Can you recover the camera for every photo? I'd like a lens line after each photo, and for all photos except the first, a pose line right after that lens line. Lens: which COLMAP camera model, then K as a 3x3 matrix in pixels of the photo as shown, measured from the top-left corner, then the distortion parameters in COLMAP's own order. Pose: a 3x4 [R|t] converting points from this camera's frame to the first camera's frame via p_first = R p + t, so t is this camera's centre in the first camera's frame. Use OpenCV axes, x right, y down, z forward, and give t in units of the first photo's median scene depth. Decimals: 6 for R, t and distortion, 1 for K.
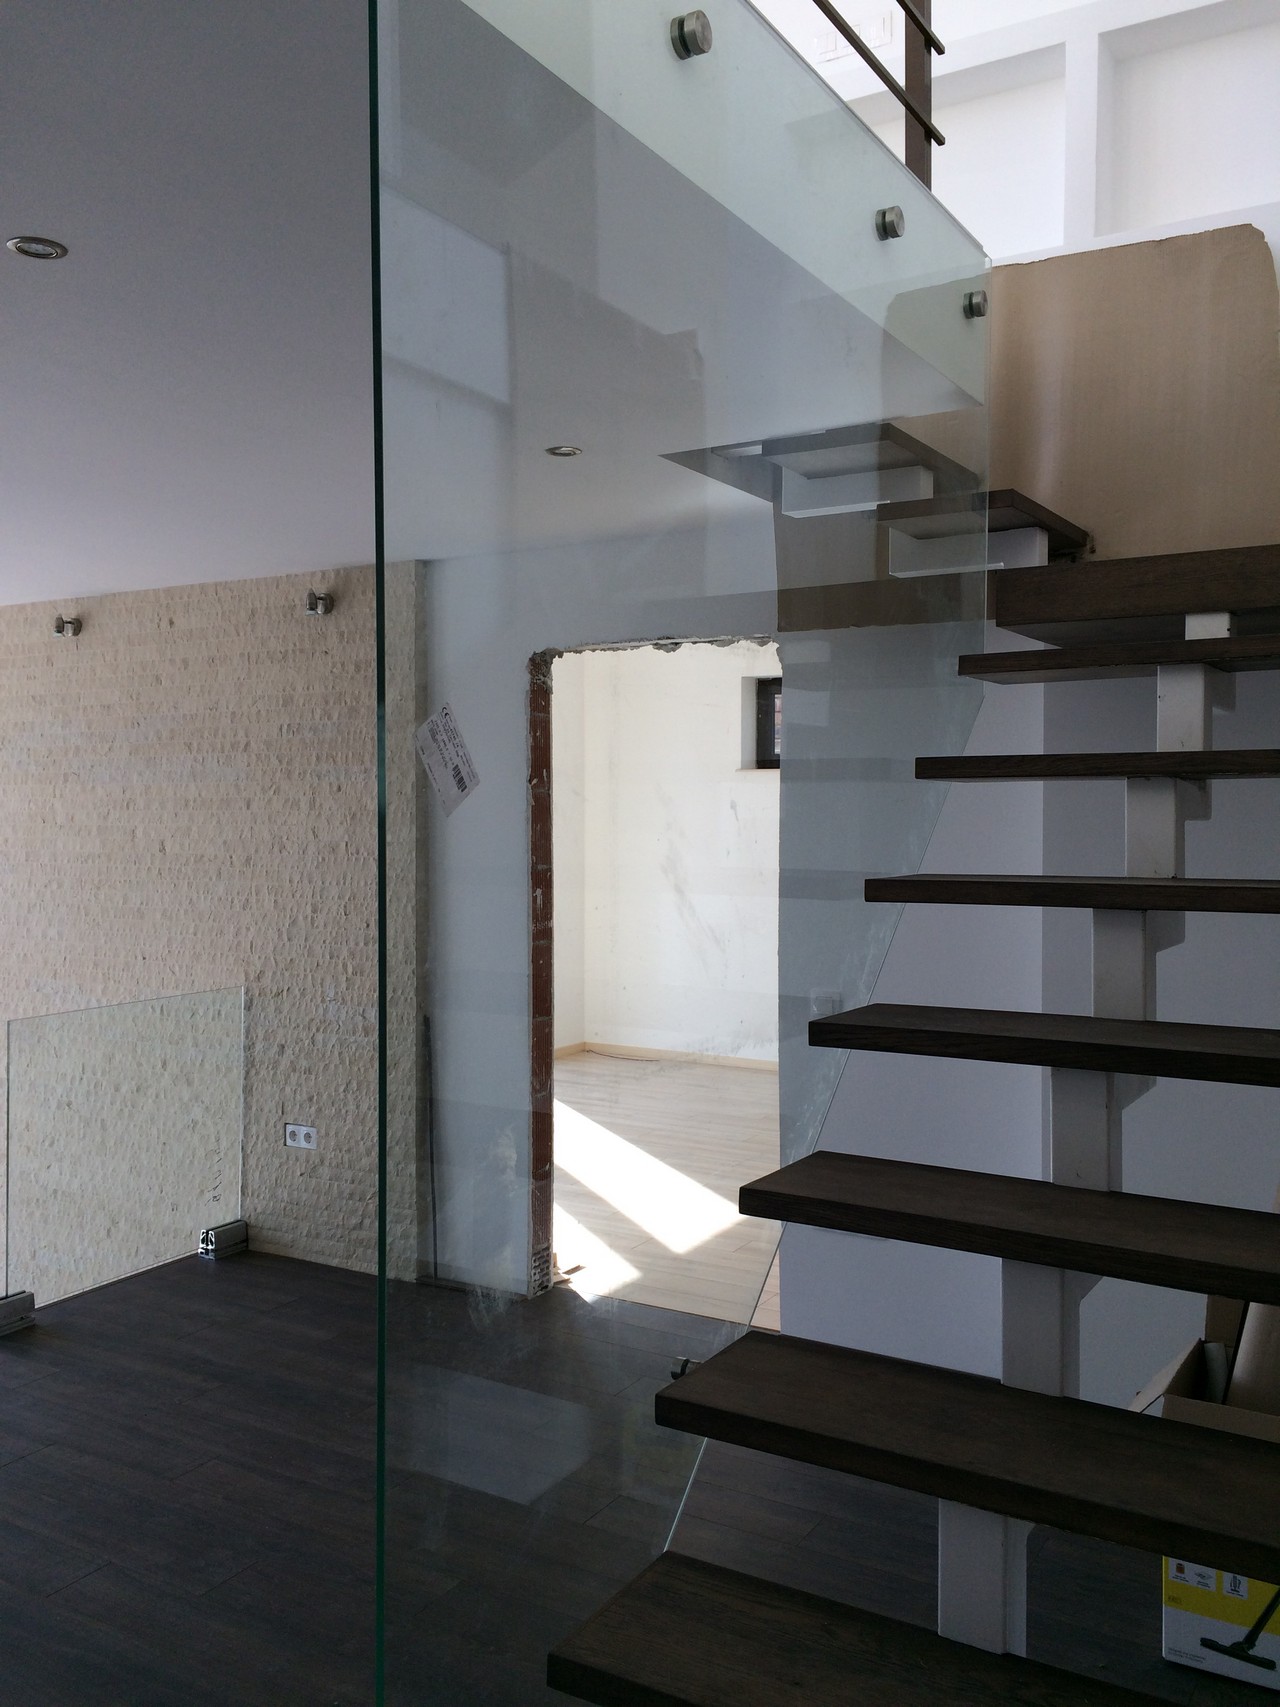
lens RADIAL K [[1448.8, 0, 634.6], [0, 1448.8, 844.5], [0, 0, 1]] dist [0.086122, -0.103467]
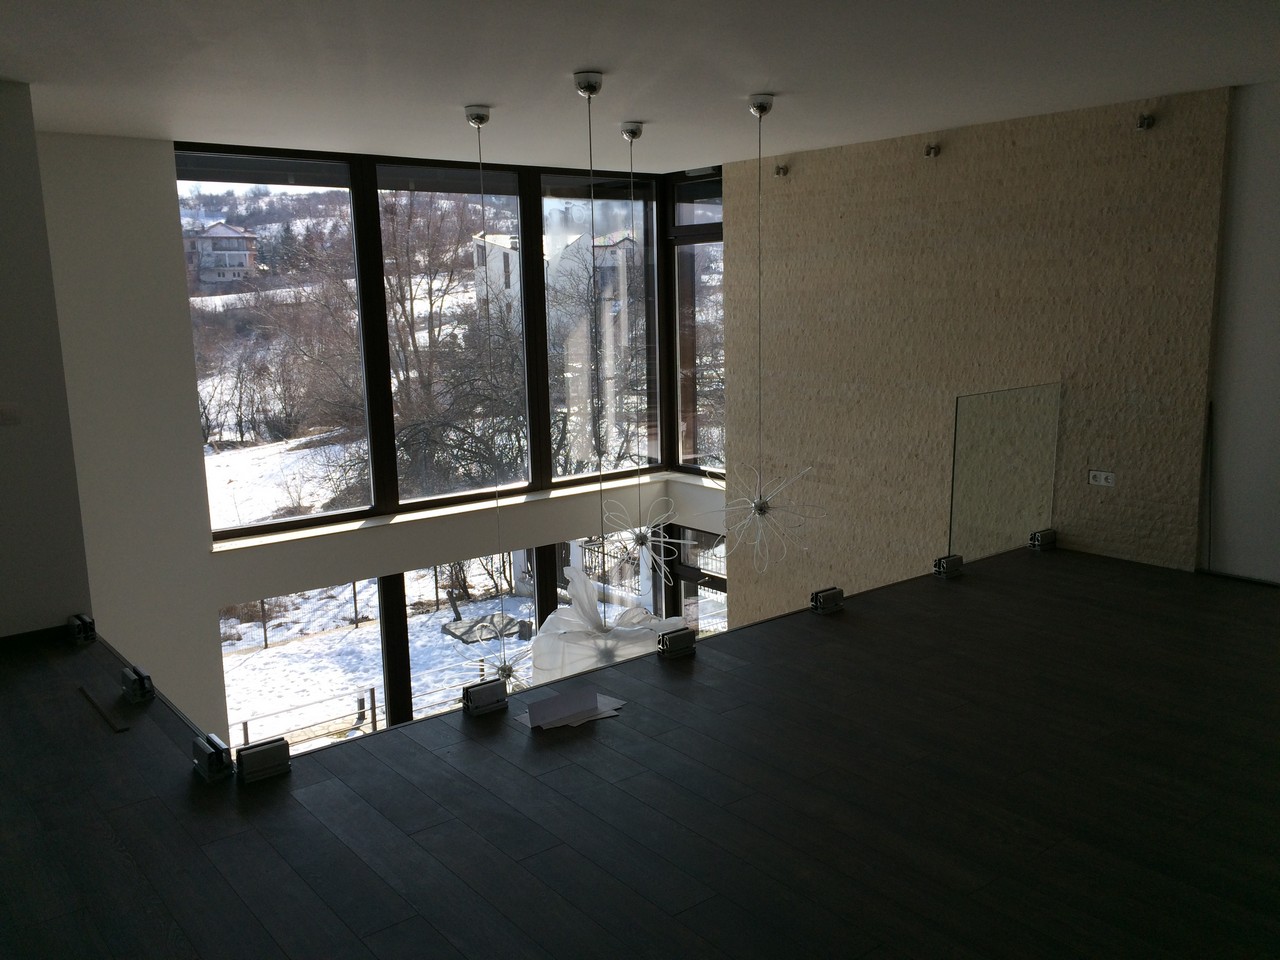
lens RADIAL K [[1086.4, 0, 634.5], [0, 1086.4, 473.1], [0, 0, 1]] dist [0.086122, -0.103467]
pose [[0.934658, 0.041157, -0.353159, -0.274472], [0.013588, 0.988417, 0.151151, 0.009646], [0.355289, -0.146073, 0.923273, -0.257604]]
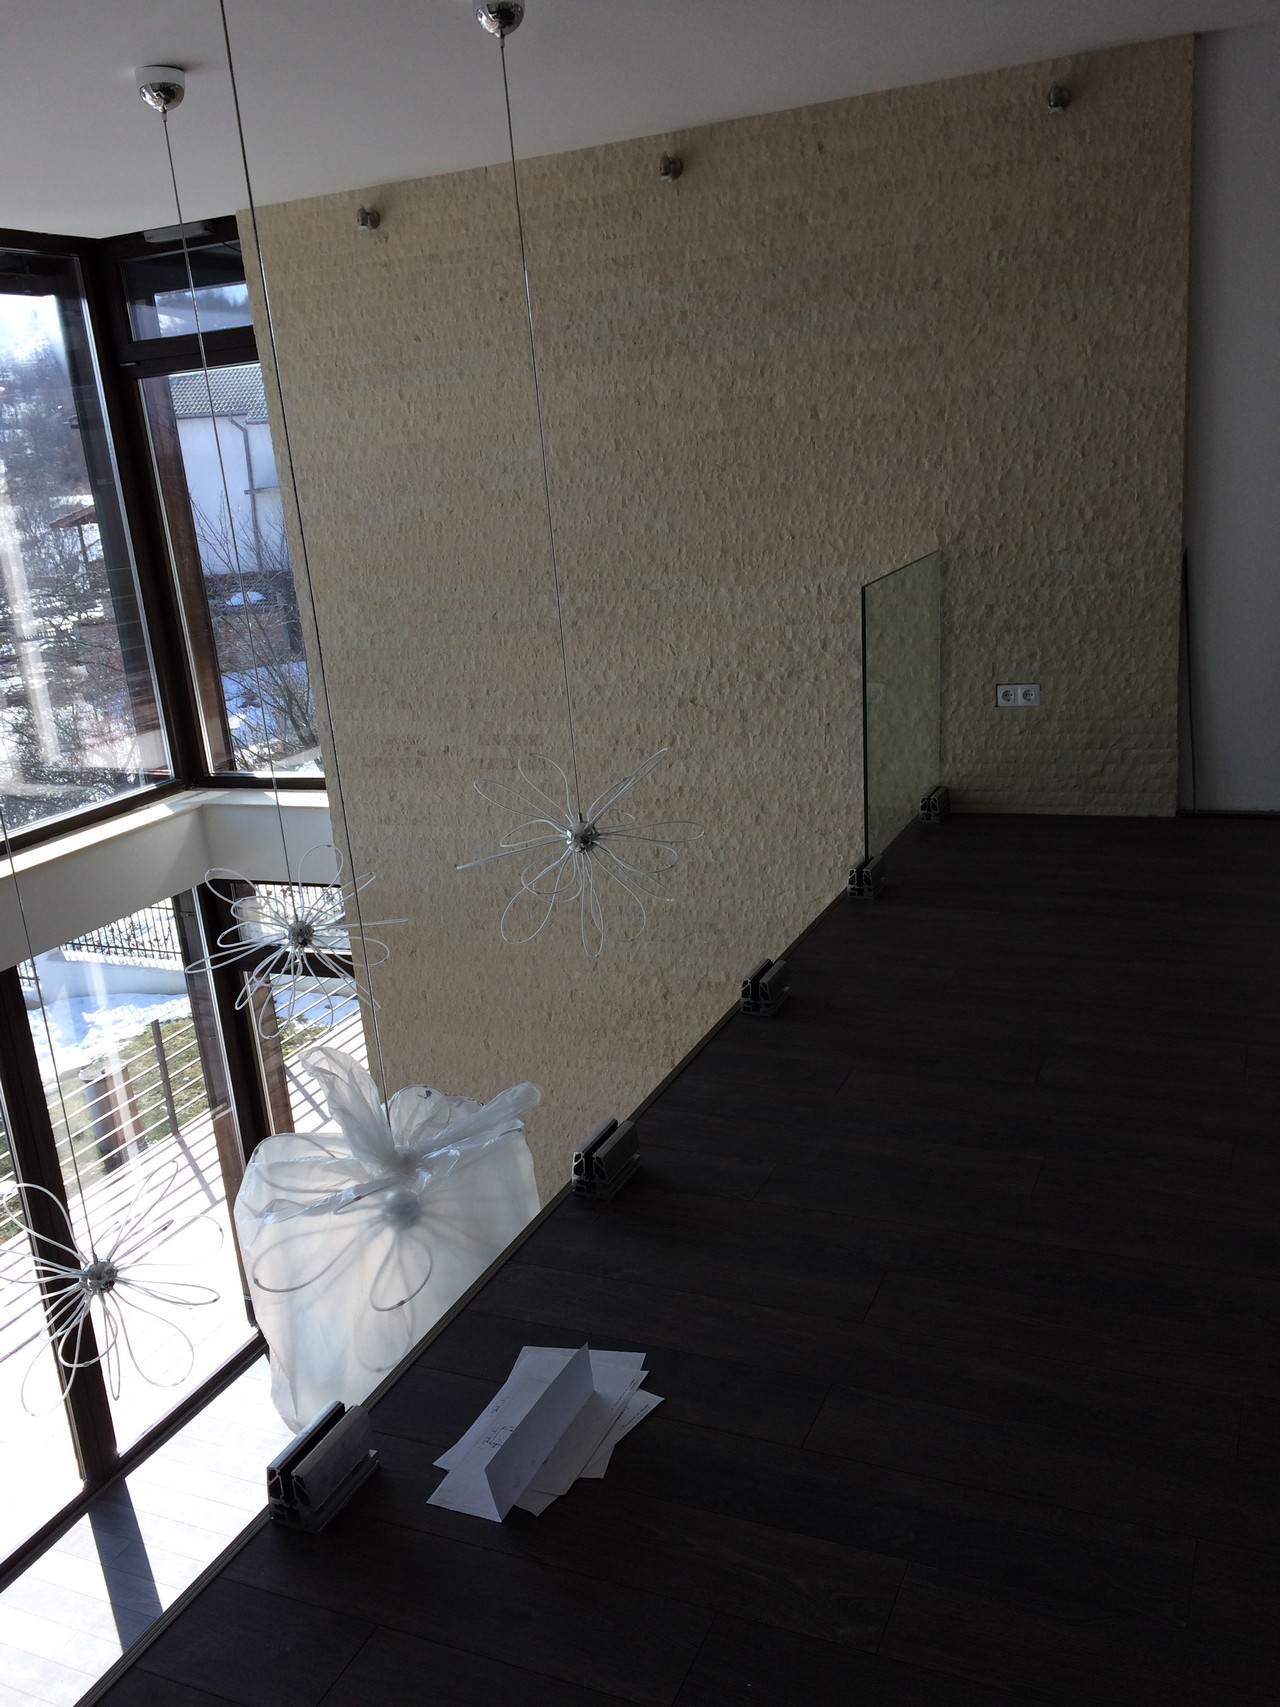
lens RADIAL K [[1448.8, 0, 635.2], [0, 1448.8, 842.0], [0, 0, 1]] dist [0.086122, -0.103467]
pose [[0.989211, -0.115663, 0.089914, -0.575186], [0.090376, 0.964833, 0.246840, 0.026913], [-0.115303, -0.236051, 0.964876, 0.045182]]
